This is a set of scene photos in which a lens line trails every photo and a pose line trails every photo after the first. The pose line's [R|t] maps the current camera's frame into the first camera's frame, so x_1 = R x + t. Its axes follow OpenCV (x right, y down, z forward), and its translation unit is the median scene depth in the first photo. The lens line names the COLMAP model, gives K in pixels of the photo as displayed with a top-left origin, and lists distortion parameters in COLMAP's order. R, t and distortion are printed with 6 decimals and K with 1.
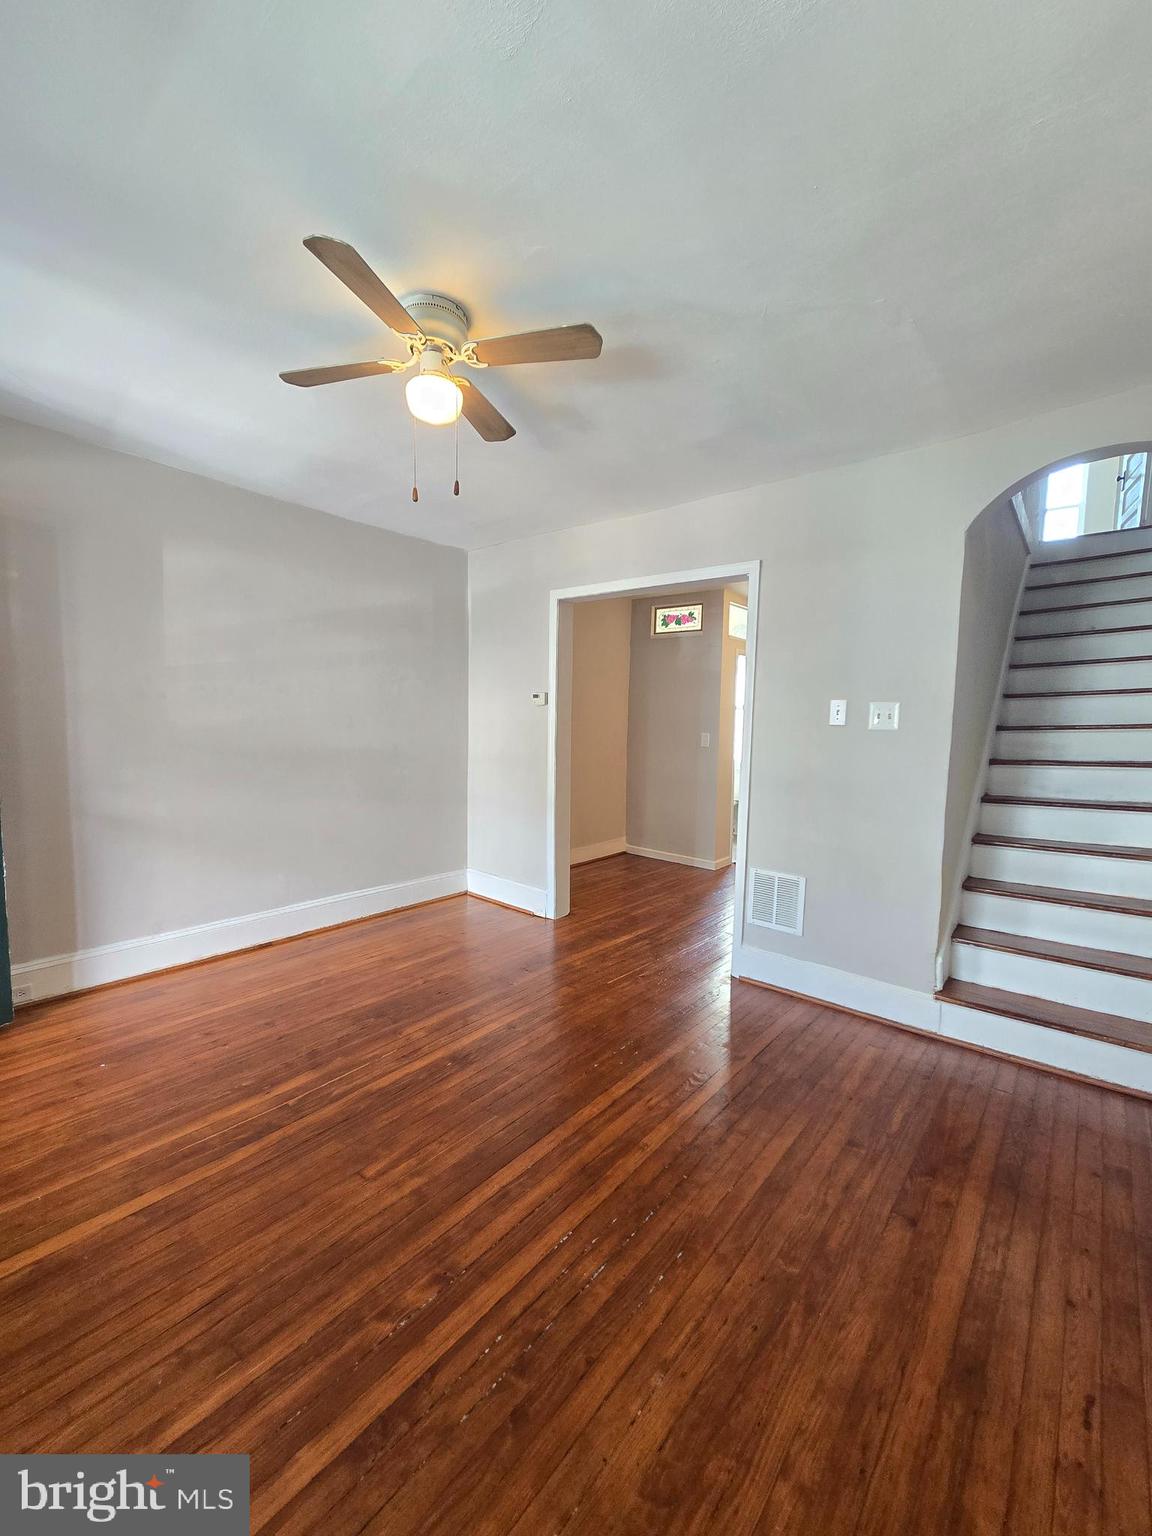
lens RADIAL K [[628.6, 0, 585.8], [0, 628.6, 773.6], [0, 0, 1]] dist [-0.001588, 0.000585]
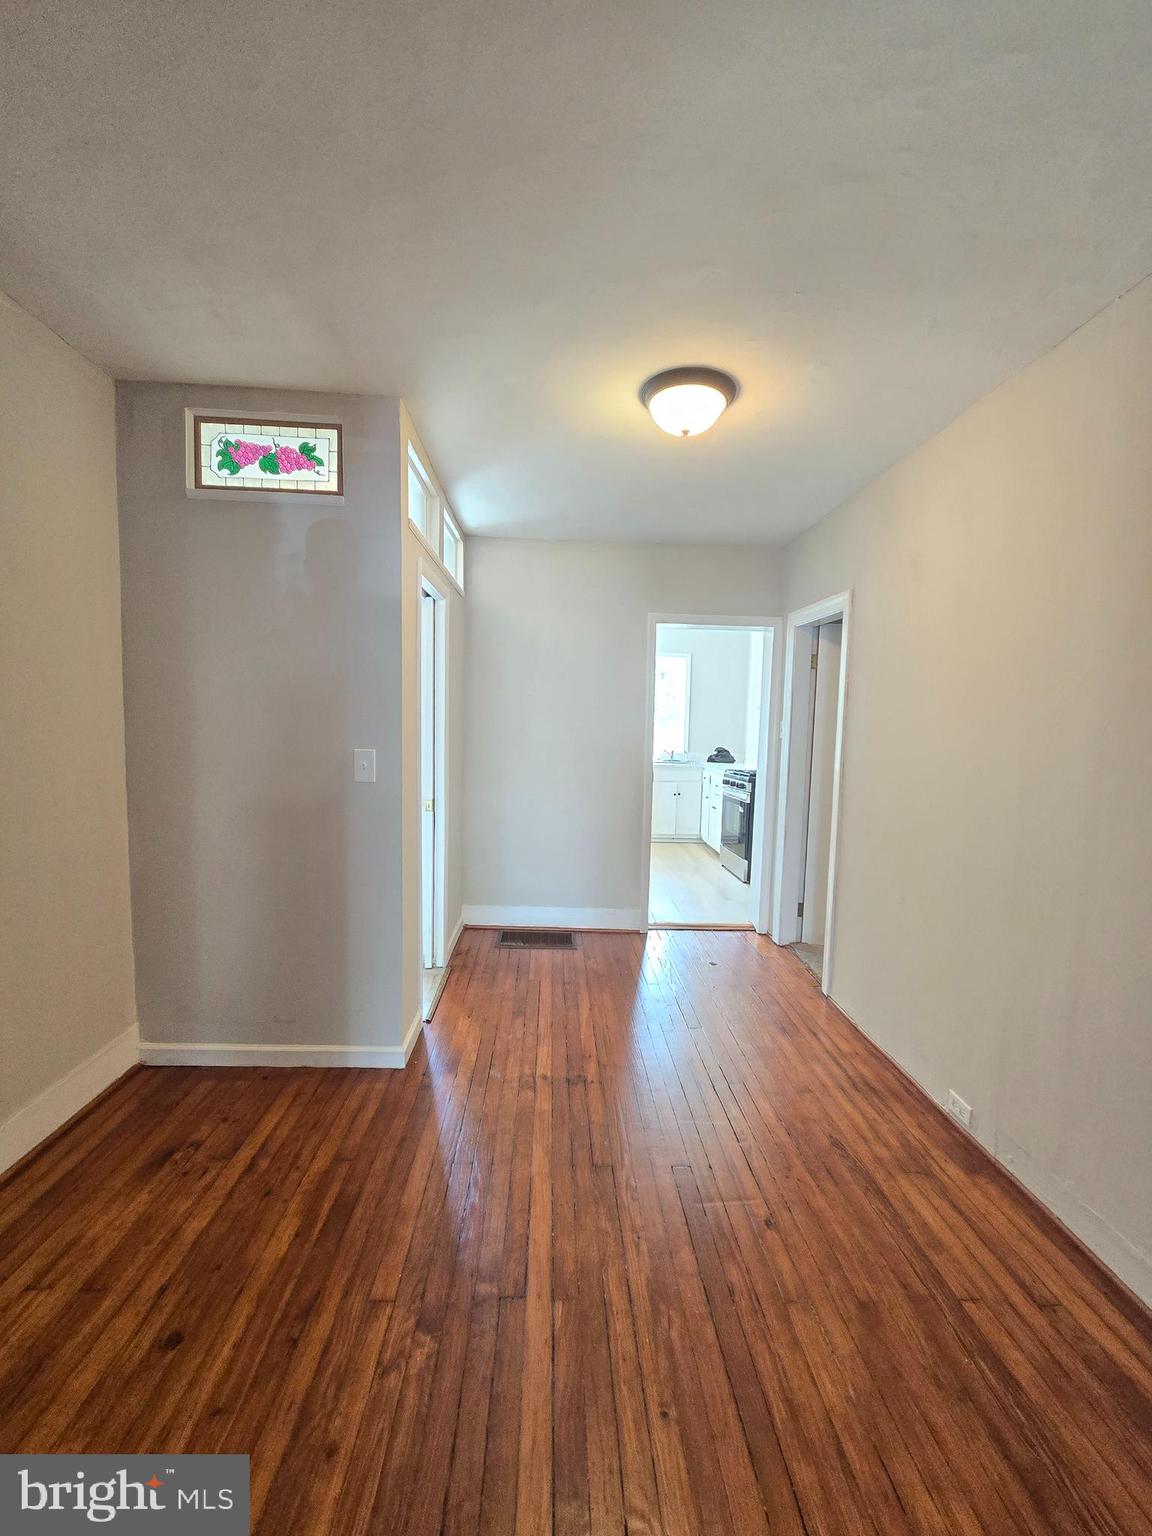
lens RADIAL K [[628.6, 0, 585.8], [0, 628.6, 773.6], [0, 0, 1]] dist [-0.001588, 0.000585]
pose [[0.742883, -0.057461, 0.666950, 0.062812], [0.046361, 0.998333, 0.034372, -0.158103], [-0.667814, 0.005386, 0.744309, 1.695431]]
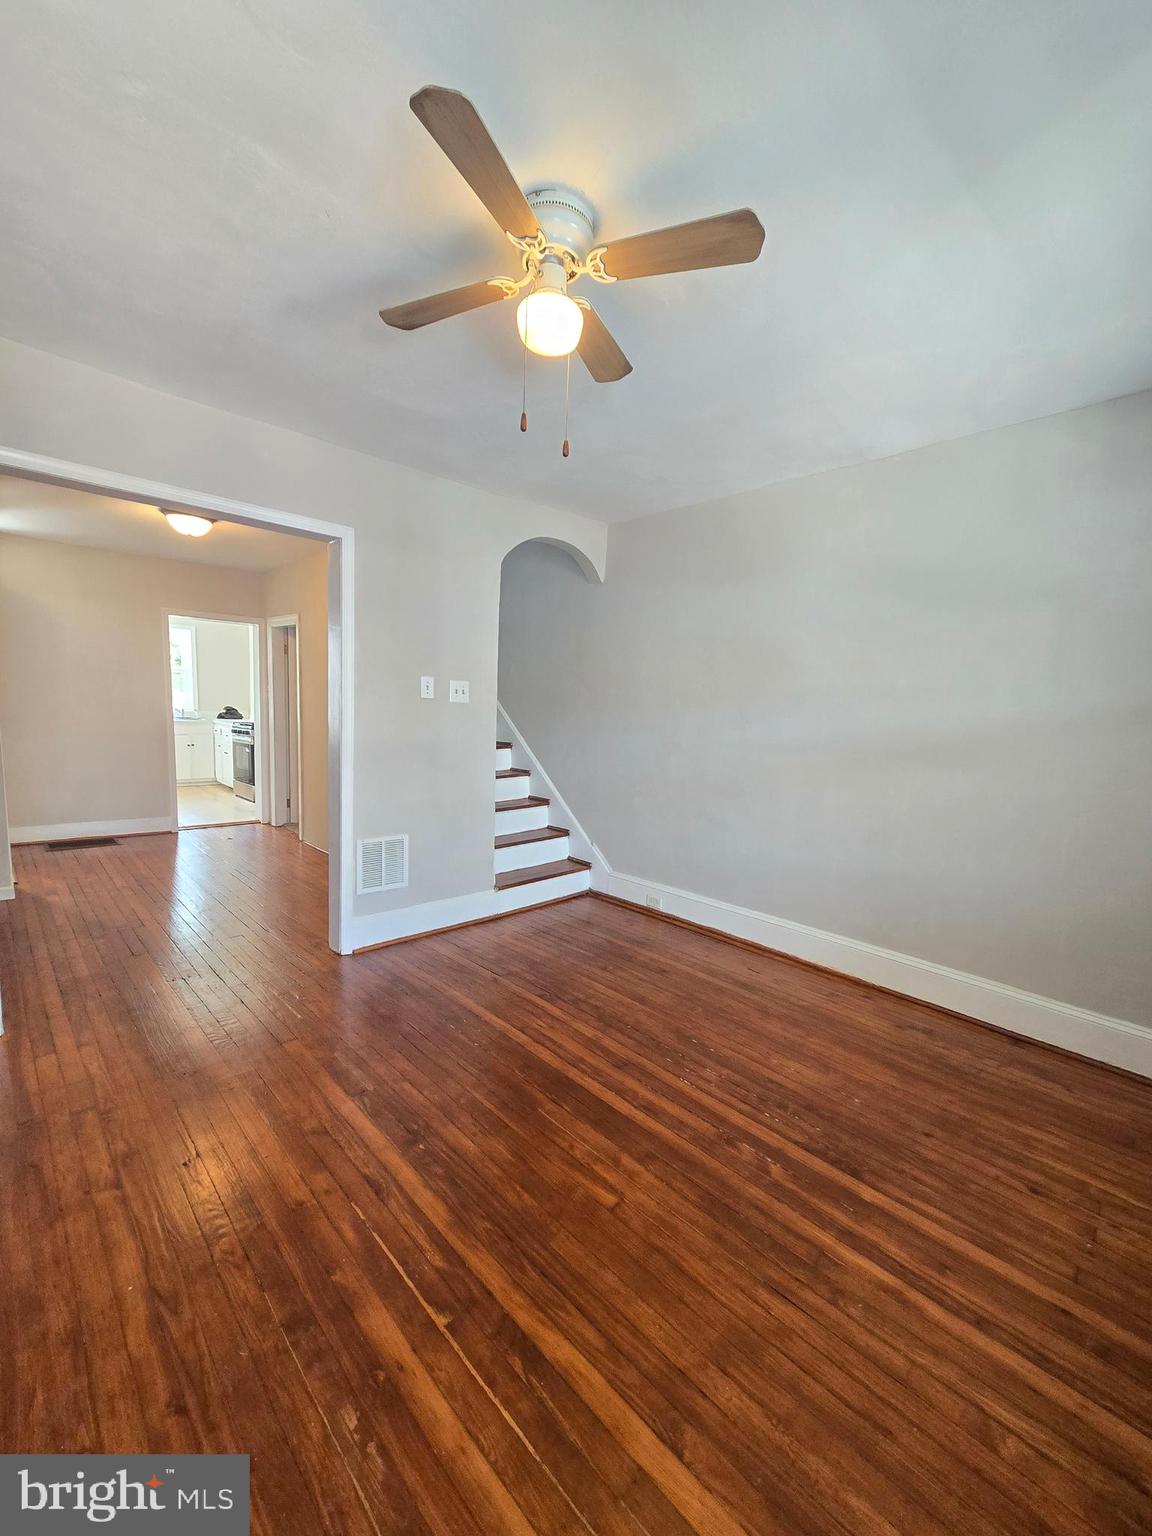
lens RADIAL K [[628.6, 0, 585.8], [0, 628.6, 773.6], [0, 0, 1]] dist [-0.001588, 0.000585]
pose [[0.120994, -0.127862, 0.984384, -1.080051], [0.050047, 0.991194, 0.122596, -0.099629], [-0.991391, 0.034432, 0.126328, 0.816333]]
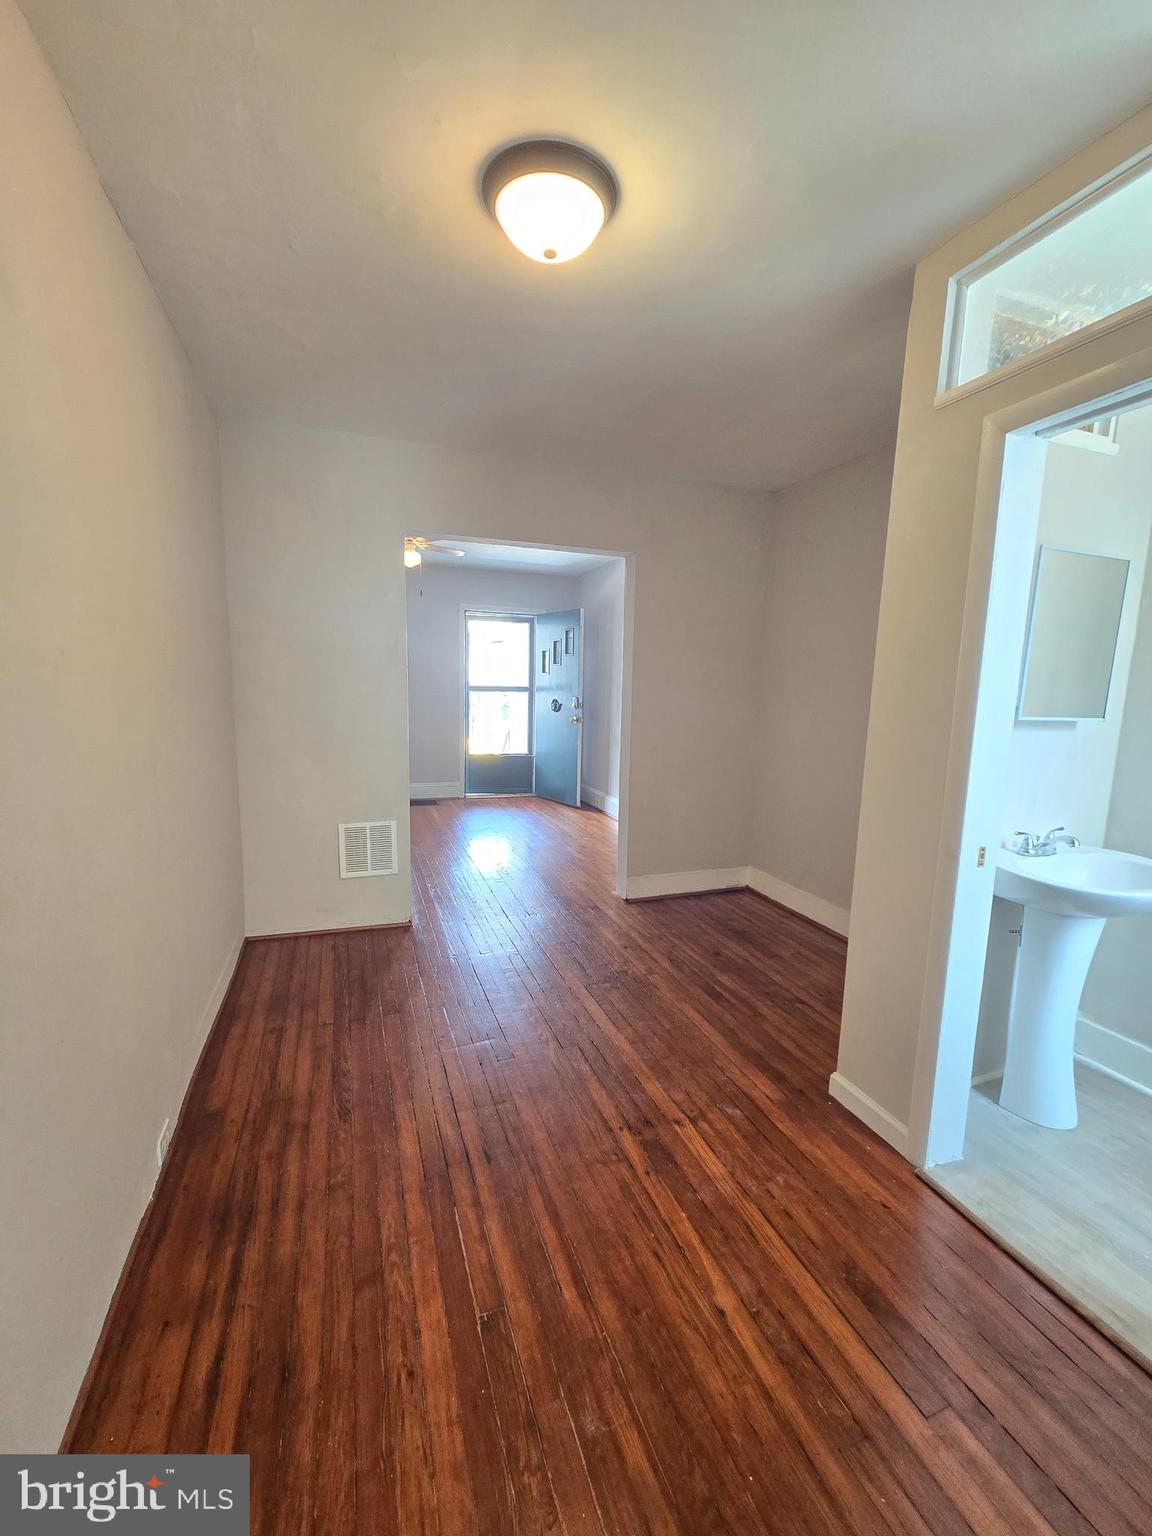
lens RADIAL K [[628.6, 0, 585.8], [0, 628.6, 773.6], [0, 0, 1]] dist [-0.001588, 0.000585]
pose [[-0.502625, 0.087822, -0.860033, 1.649524], [-0.108655, 0.980521, 0.163626, -0.215604], [0.857650, 0.175689, -0.483292, 2.908895]]
